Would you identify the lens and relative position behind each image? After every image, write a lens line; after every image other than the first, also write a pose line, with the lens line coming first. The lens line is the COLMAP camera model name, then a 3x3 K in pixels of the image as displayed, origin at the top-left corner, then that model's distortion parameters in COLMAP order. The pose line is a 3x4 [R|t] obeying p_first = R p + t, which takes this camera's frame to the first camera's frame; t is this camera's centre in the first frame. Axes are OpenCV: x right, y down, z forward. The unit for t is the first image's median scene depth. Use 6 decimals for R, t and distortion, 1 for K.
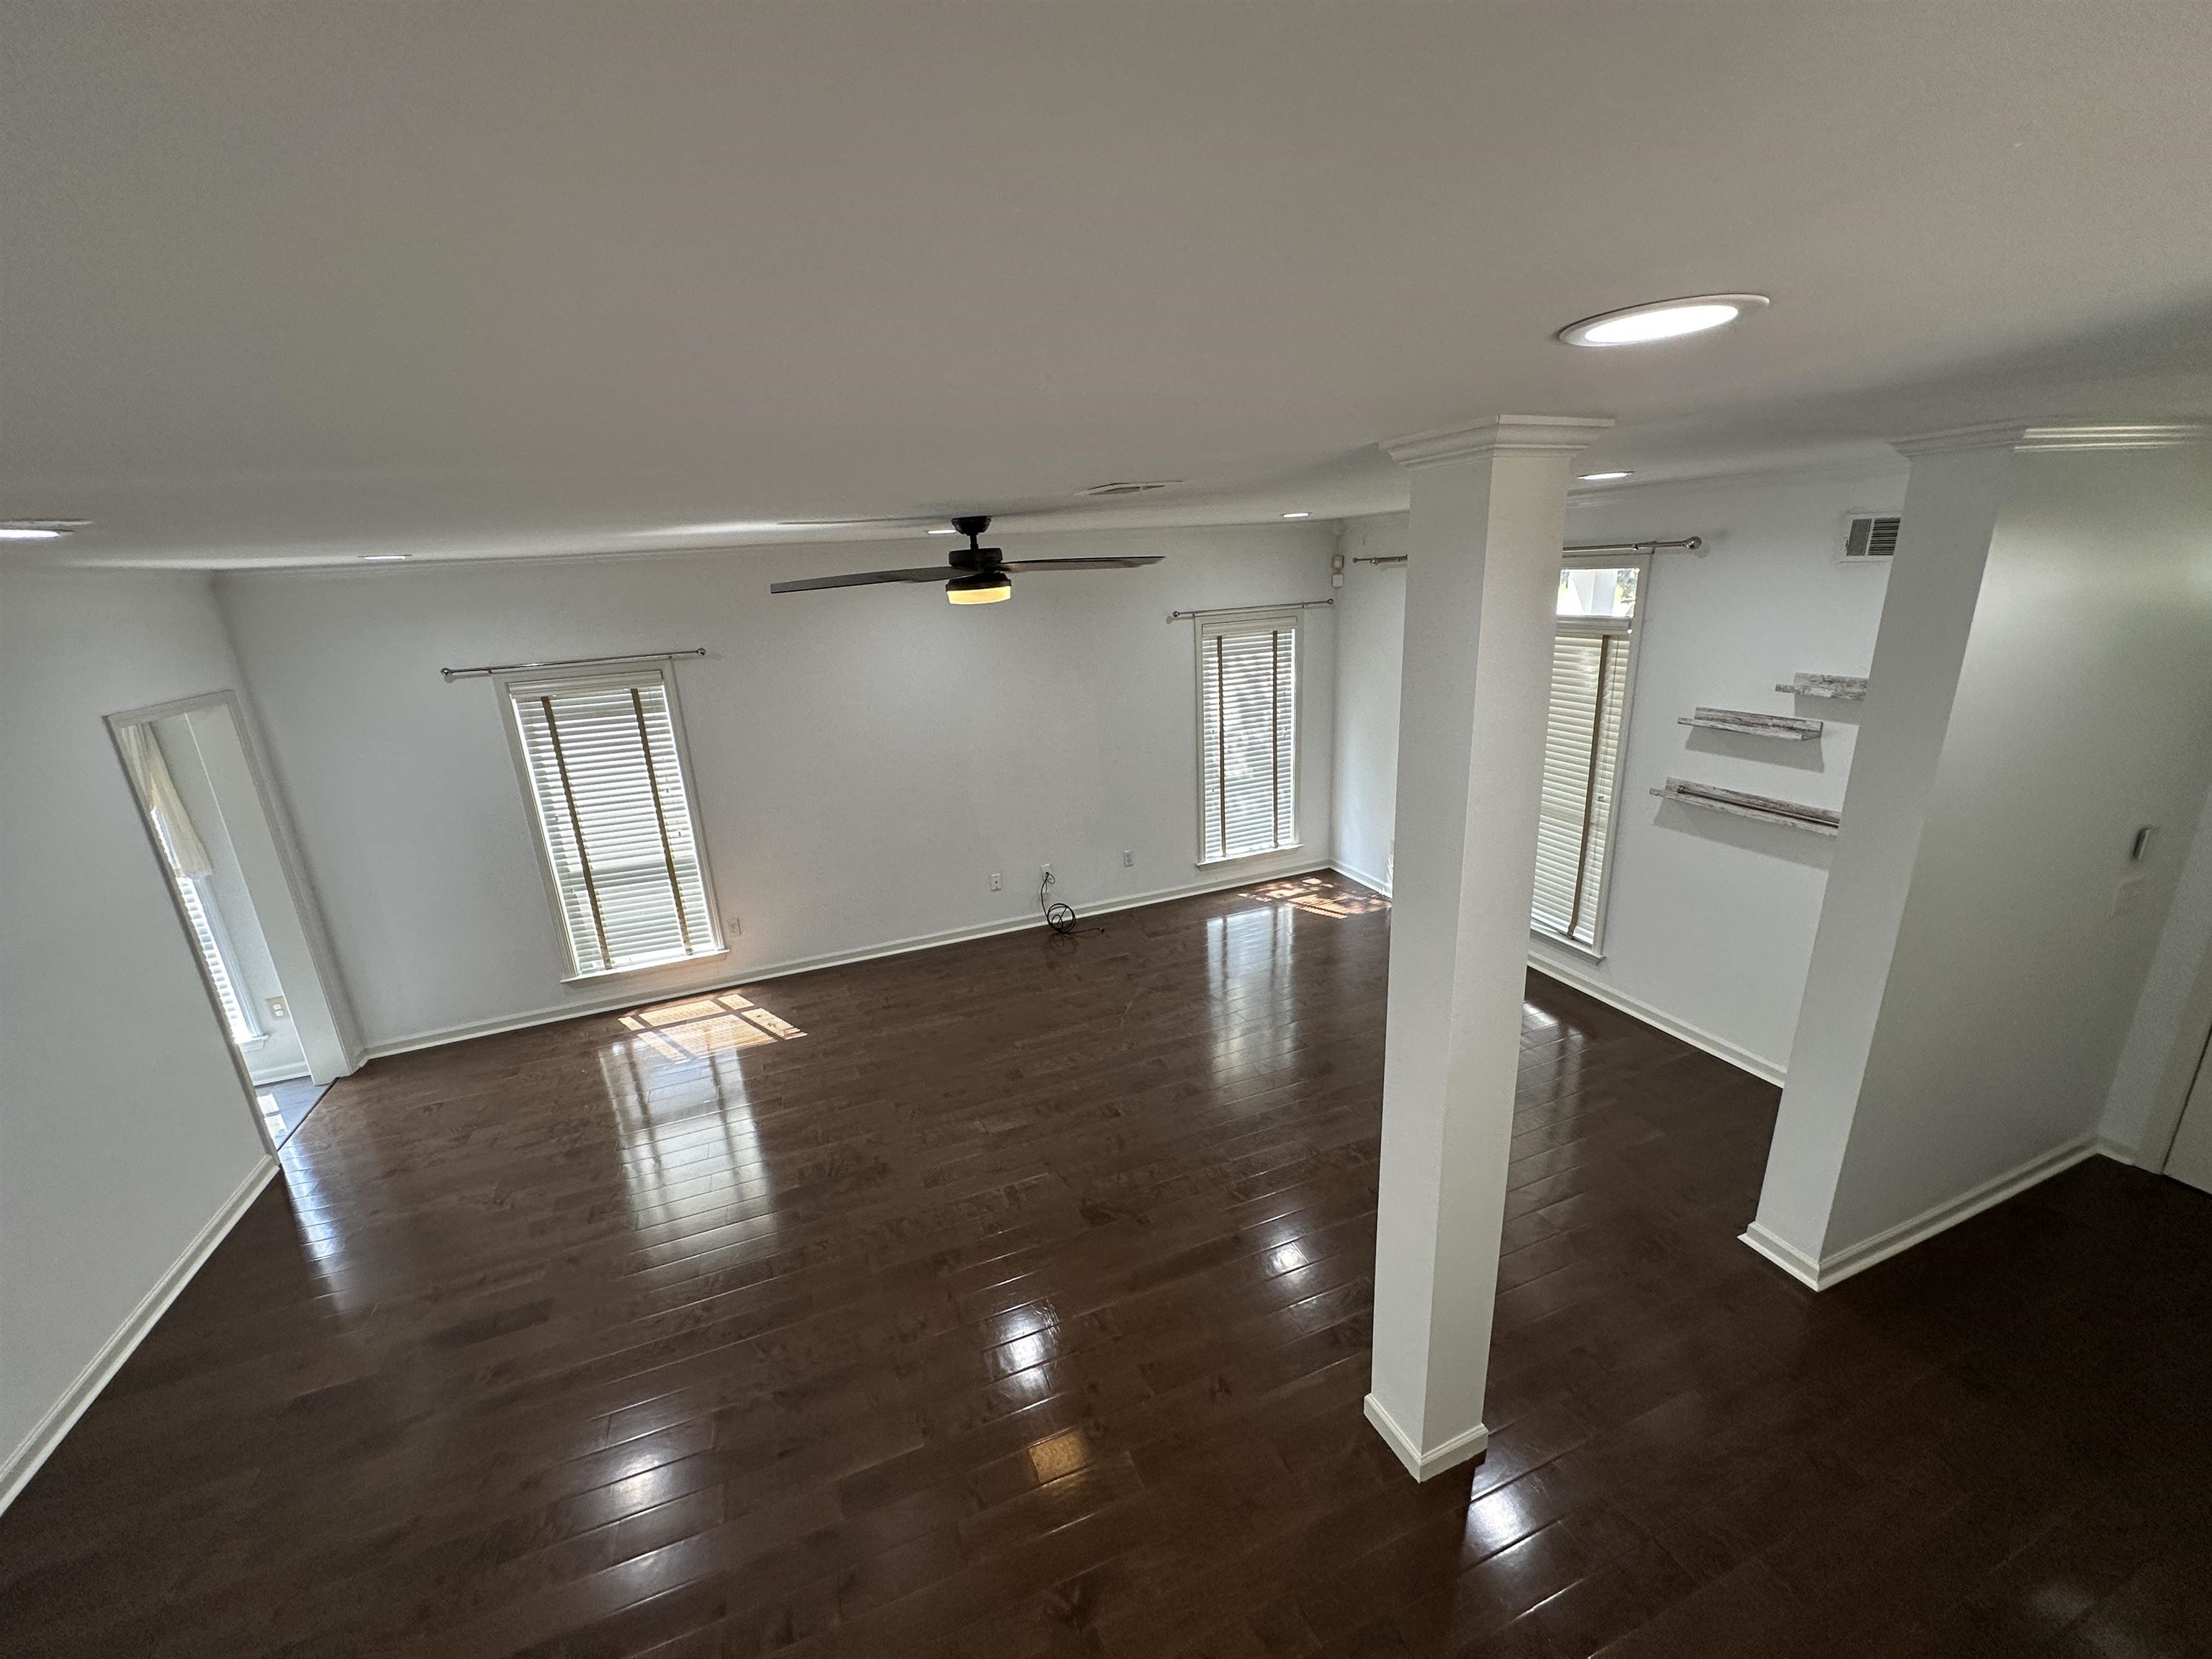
lens RADIAL K [[893.4, 0, 1113.9], [0, 893.4, 825.9], [0, 0, 1]] dist [0.001096, 0.000357]
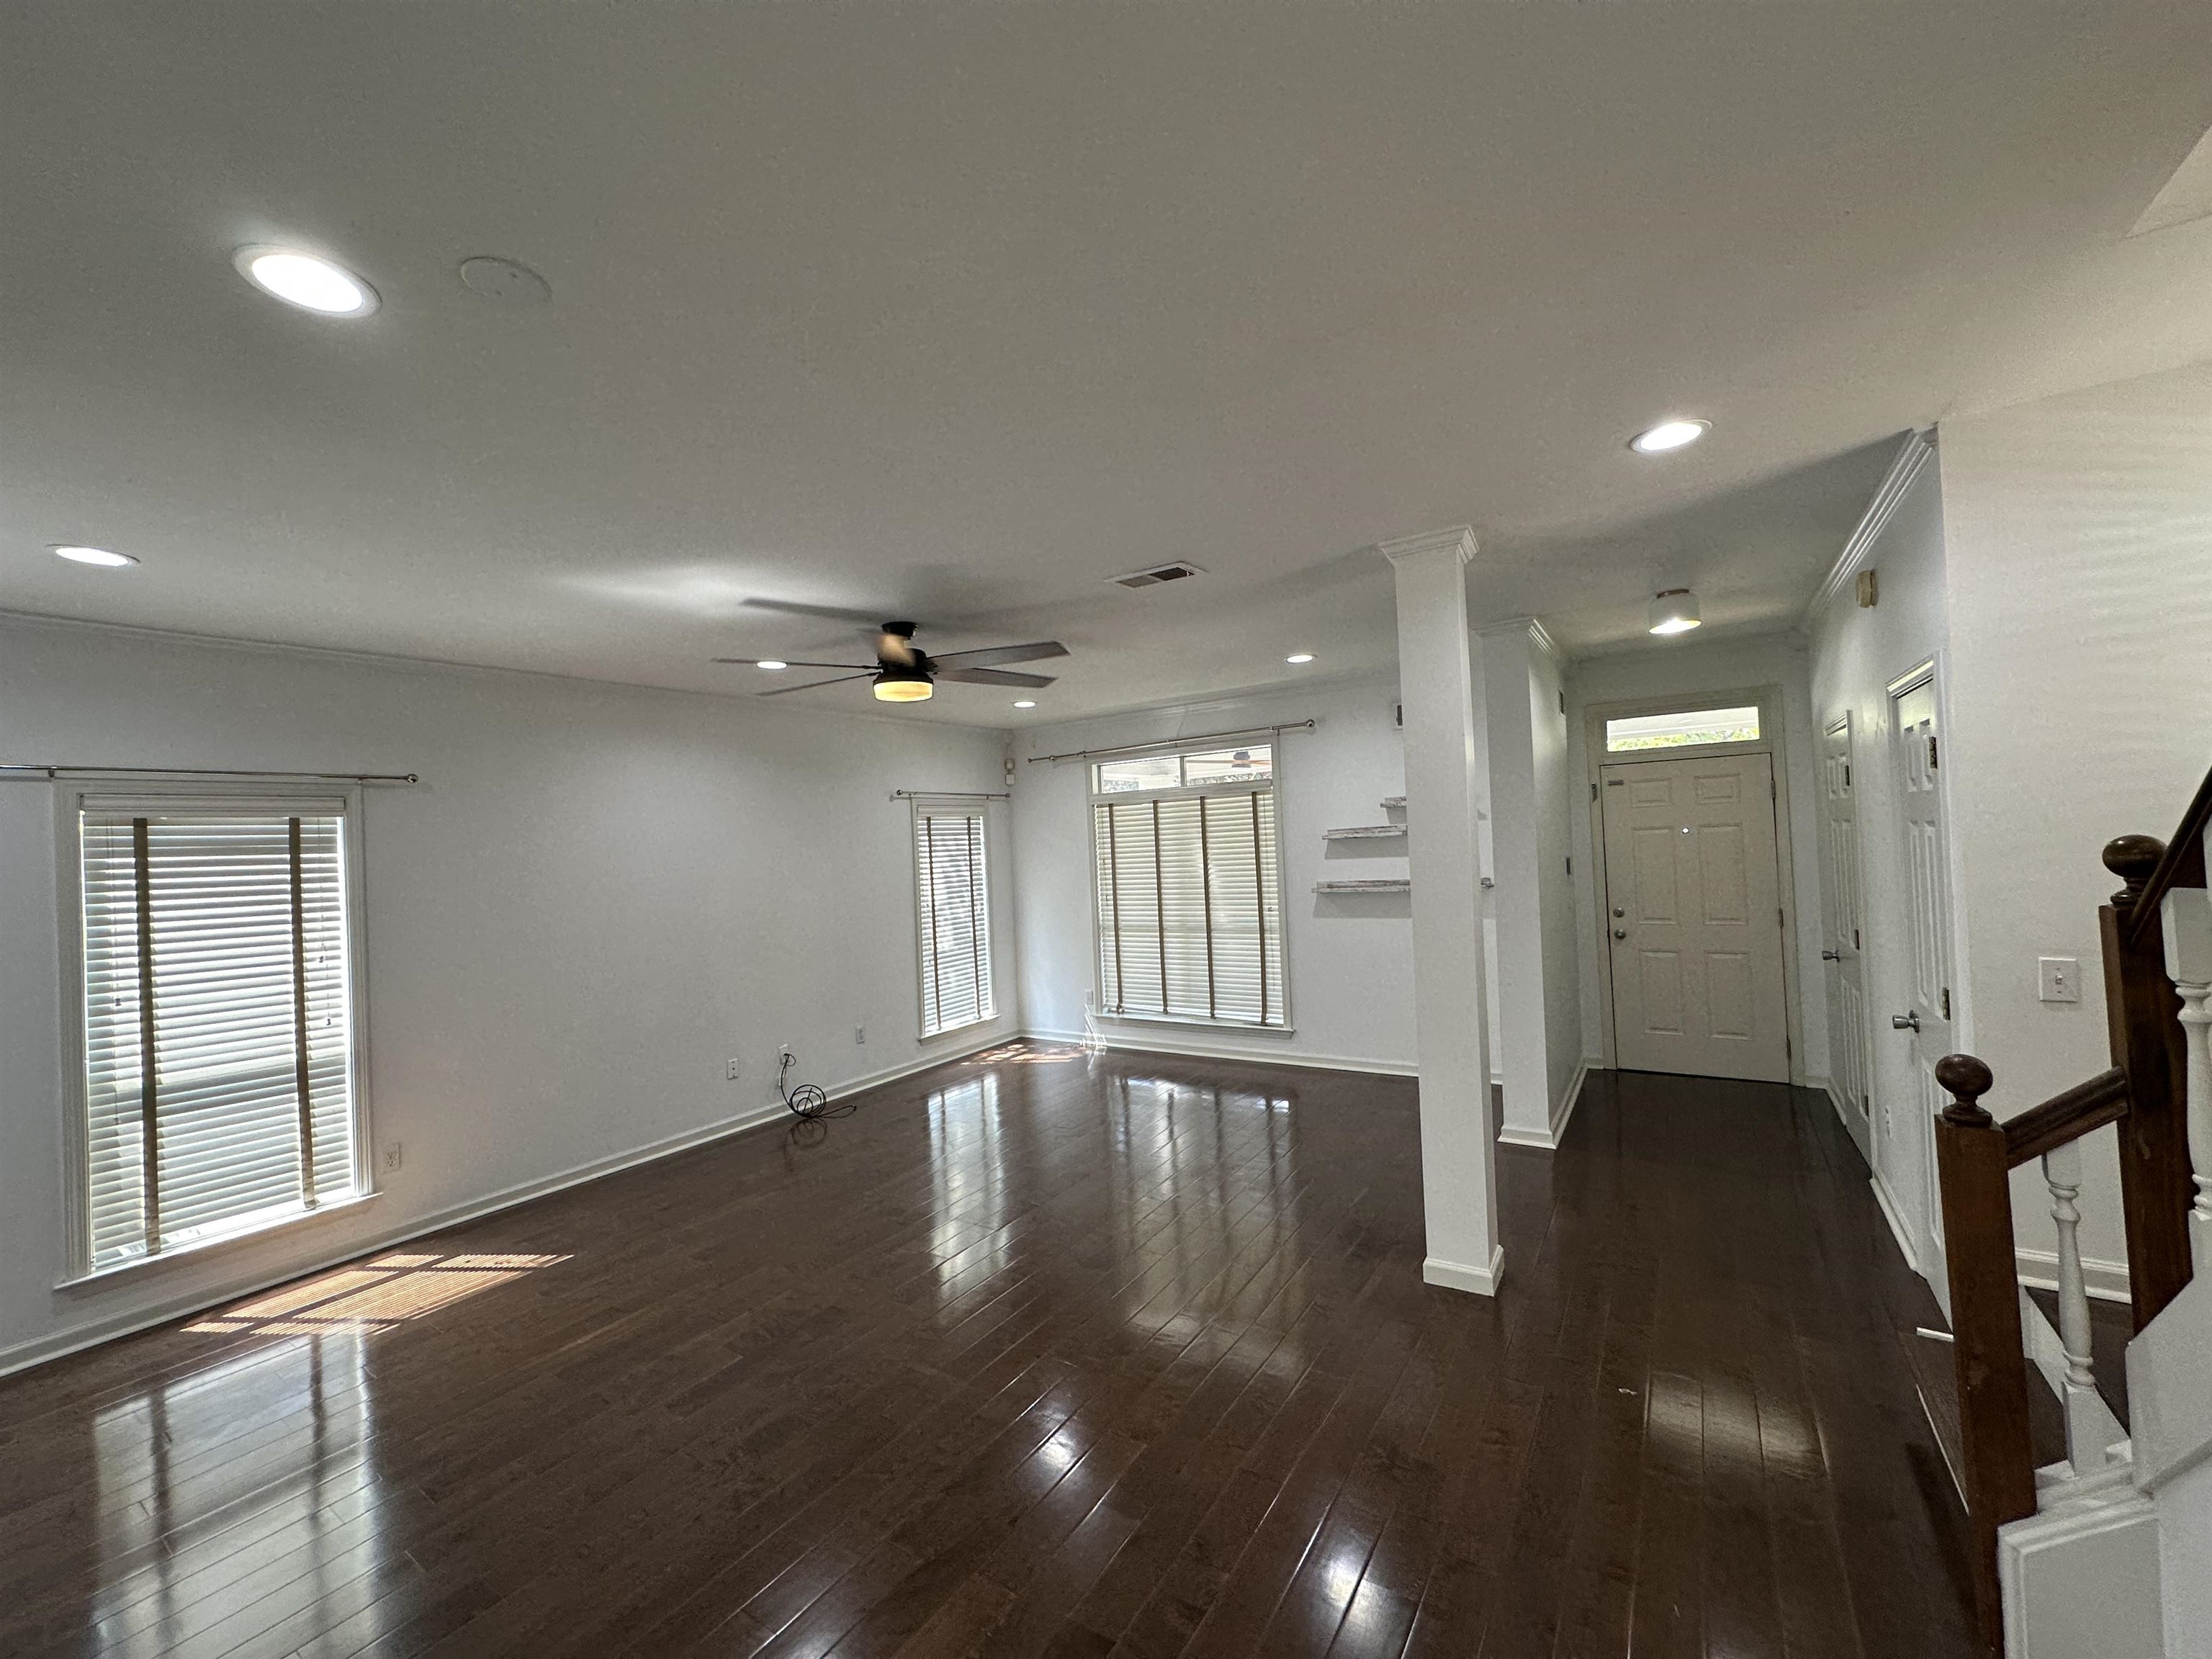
lens RADIAL K [[884.3, 0, 1109.6], [0, 884.3, 832.8], [0, 0, 1]] dist [0.000321, 0.000543]
pose [[0.816611, 0.019787, 0.576849, -0.378805], [0.171860, 0.945746, -0.275734, 0.165383], [-0.551008, 0.324305, 0.768906, 0.057306]]
